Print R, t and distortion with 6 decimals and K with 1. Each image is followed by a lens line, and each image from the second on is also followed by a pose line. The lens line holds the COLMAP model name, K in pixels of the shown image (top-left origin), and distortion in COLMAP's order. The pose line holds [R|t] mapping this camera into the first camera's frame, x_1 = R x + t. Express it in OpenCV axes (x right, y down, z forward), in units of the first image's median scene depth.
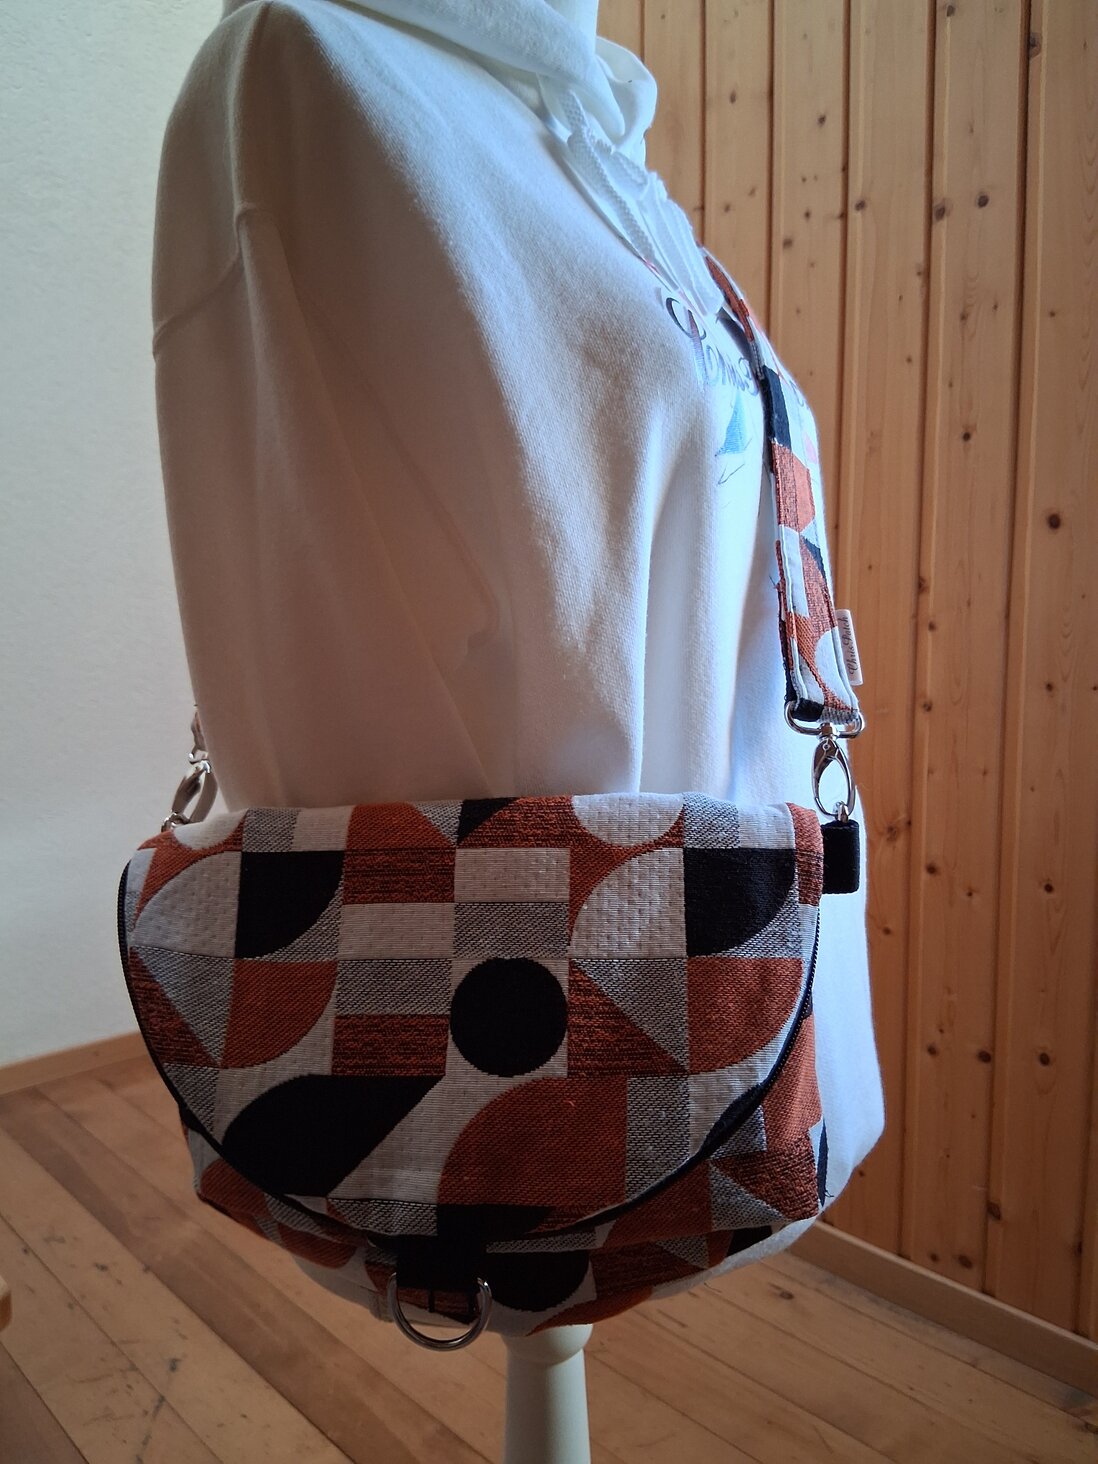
lens RADIAL K [[1164.3, 0, 551.5], [0, 1164.3, 728.3], [0, 0, 1]] dist [-0.013480, 0.005295]
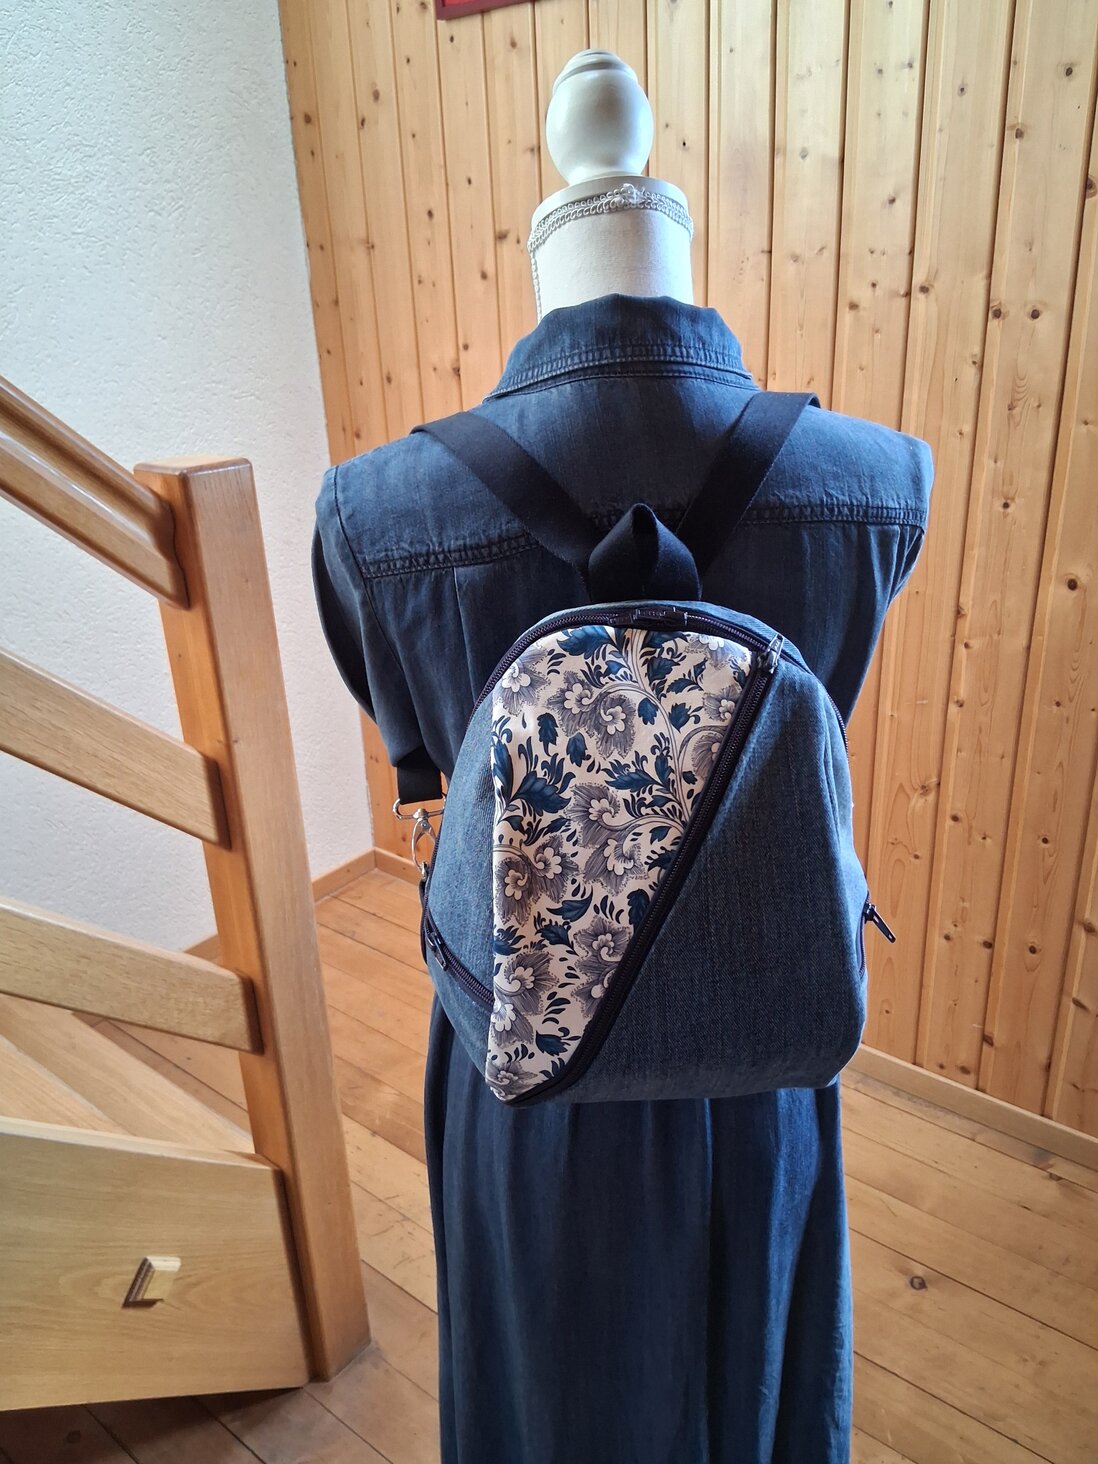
lens RADIAL K [[1157.1, 0, 549.0], [0, 1157.1, 732.0], [0, 0, 1]] dist [0.002839, -0.008180]
pose [[0.990396, -0.088549, 0.106184, -0.272313], [0.053792, 0.954273, 0.294057, -0.394620], [-0.127367, -0.285521, 0.949871, -0.182407]]
